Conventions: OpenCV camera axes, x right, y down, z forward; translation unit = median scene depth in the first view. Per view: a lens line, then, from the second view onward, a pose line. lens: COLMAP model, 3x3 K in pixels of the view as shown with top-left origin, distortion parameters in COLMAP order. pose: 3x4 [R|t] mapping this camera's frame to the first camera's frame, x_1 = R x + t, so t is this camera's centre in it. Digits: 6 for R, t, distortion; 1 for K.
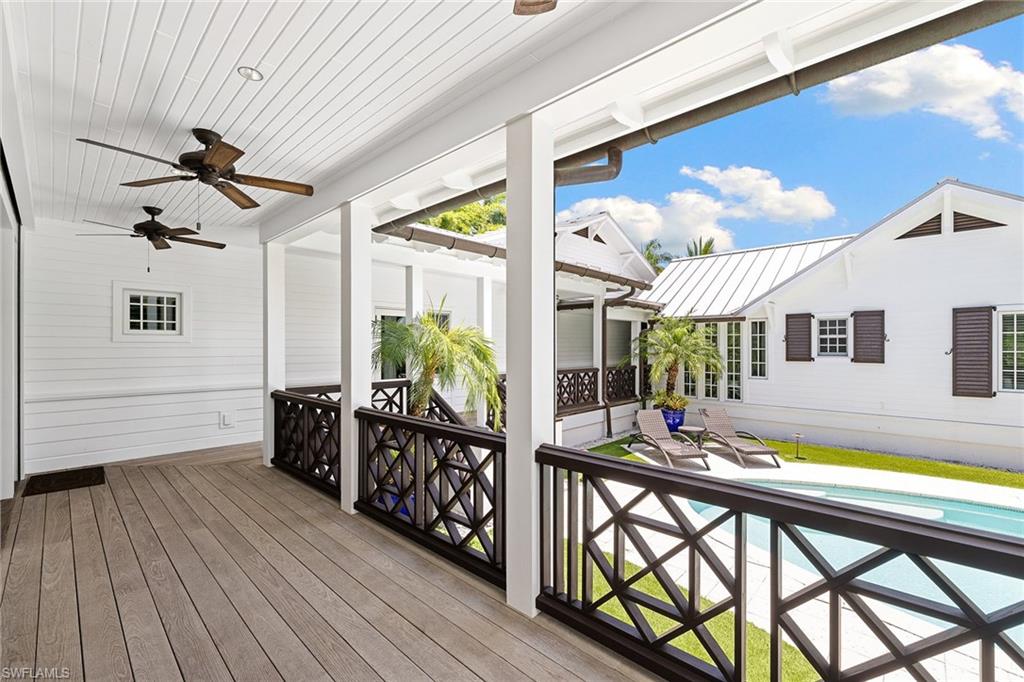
lens RADIAL K [[427.9, 0, 511.9], [0, 427.9, 347.3], [0, 0, 1]] dist [0.010082, 0.000150]
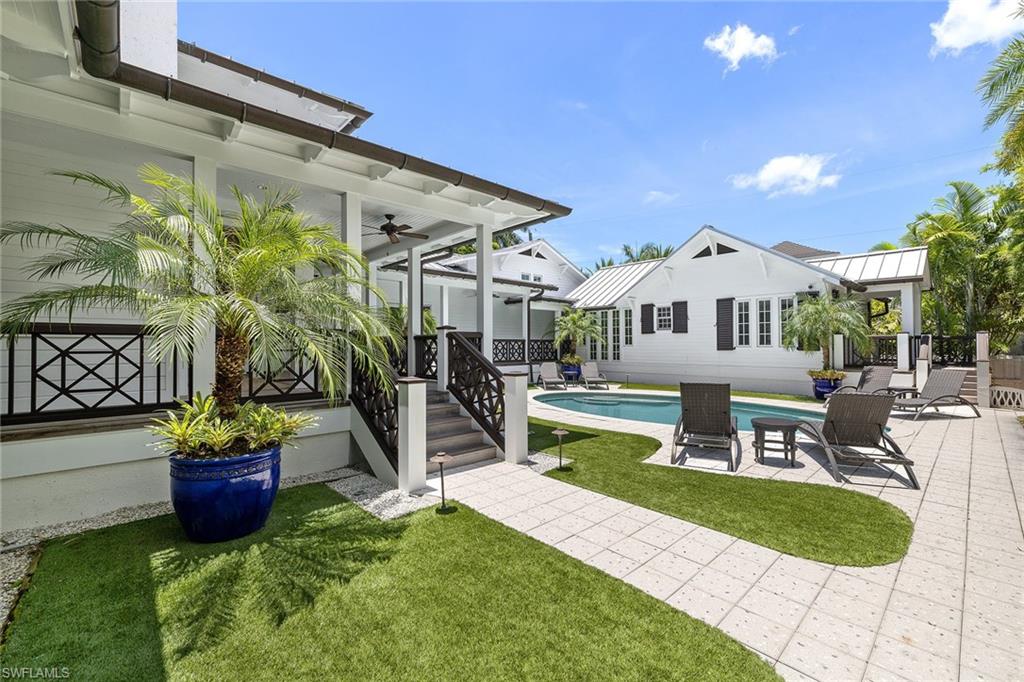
lens RADIAL K [[427.9, 0, 511.9], [0, 427.9, 347.3], [0, 0, 1]] dist [0.010082, 0.000150]
pose [[0.997872, -0.006363, -0.064887, 0.263239], [0.006451, 0.999979, 0.001147, 0.077300], [0.064878, -0.001563, 0.997892, -0.626680]]
